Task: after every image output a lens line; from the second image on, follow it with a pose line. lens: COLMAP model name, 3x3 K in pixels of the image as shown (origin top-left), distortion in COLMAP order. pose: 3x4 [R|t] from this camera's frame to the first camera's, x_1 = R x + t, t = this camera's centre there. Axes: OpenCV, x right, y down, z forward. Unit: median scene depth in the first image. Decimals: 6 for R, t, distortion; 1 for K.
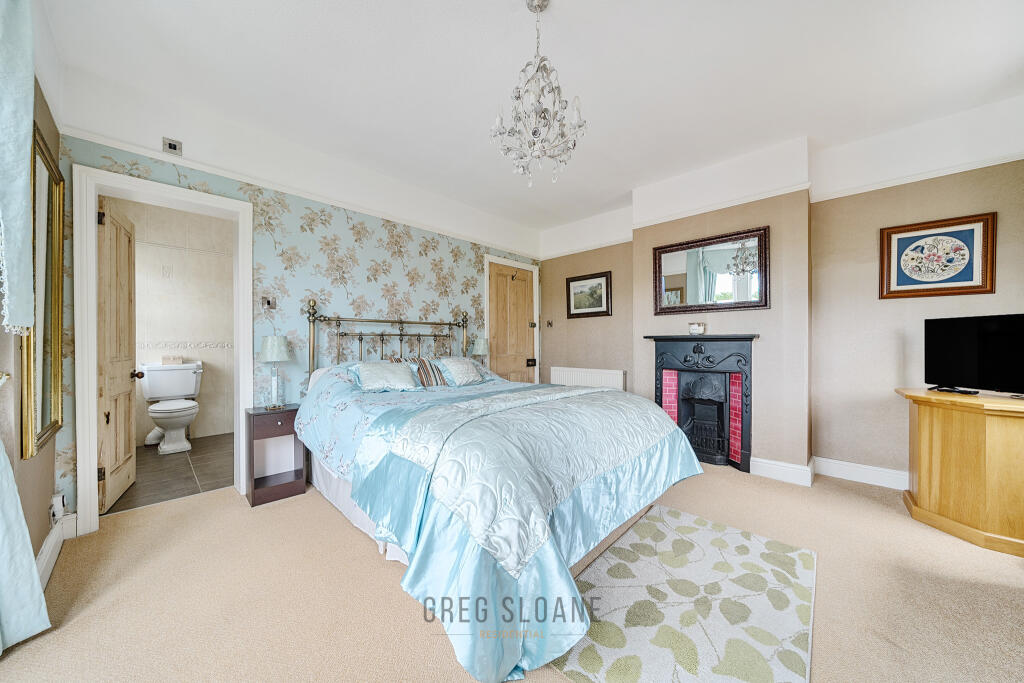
lens RADIAL K [[351.4, 0, 508.1], [0, 351.4, 342.2], [0, 0, 1]] dist [-0.000886, -0.000028]
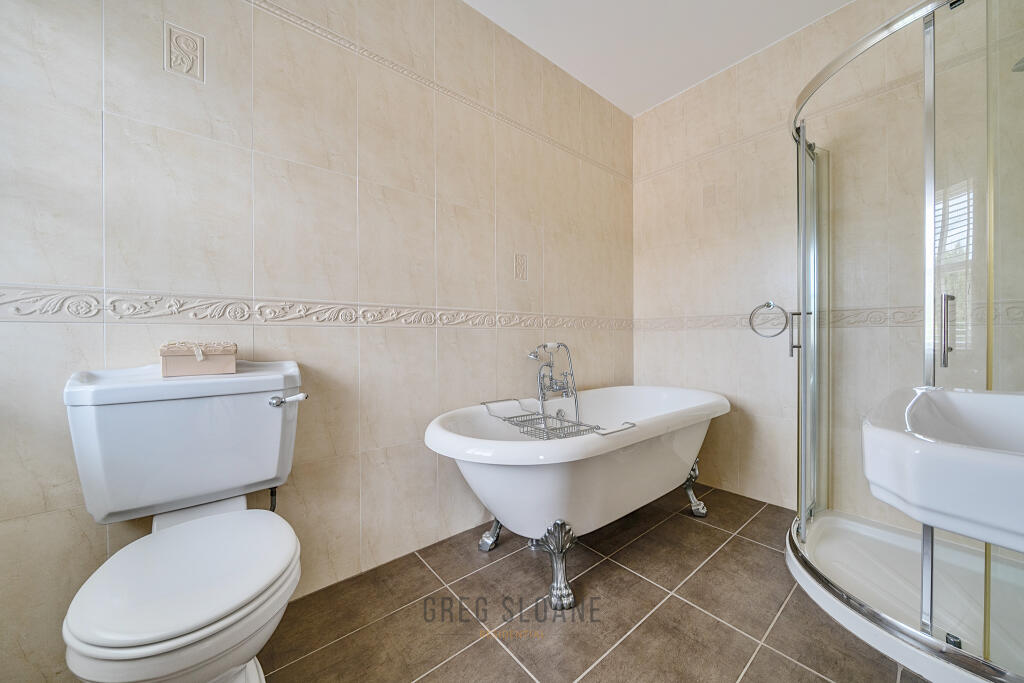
lens RADIAL K [[351.4, 0, 514.3], [0, 351.4, 342.8], [0, 0, 1]] dist [-0.000886, -0.000028]
pose [[0.994197, -0.006150, -0.107394, -0.667153], [0.006578, 0.999972, 0.003624, 0.037740], [0.107369, -0.004309, 0.994210, 0.733330]]
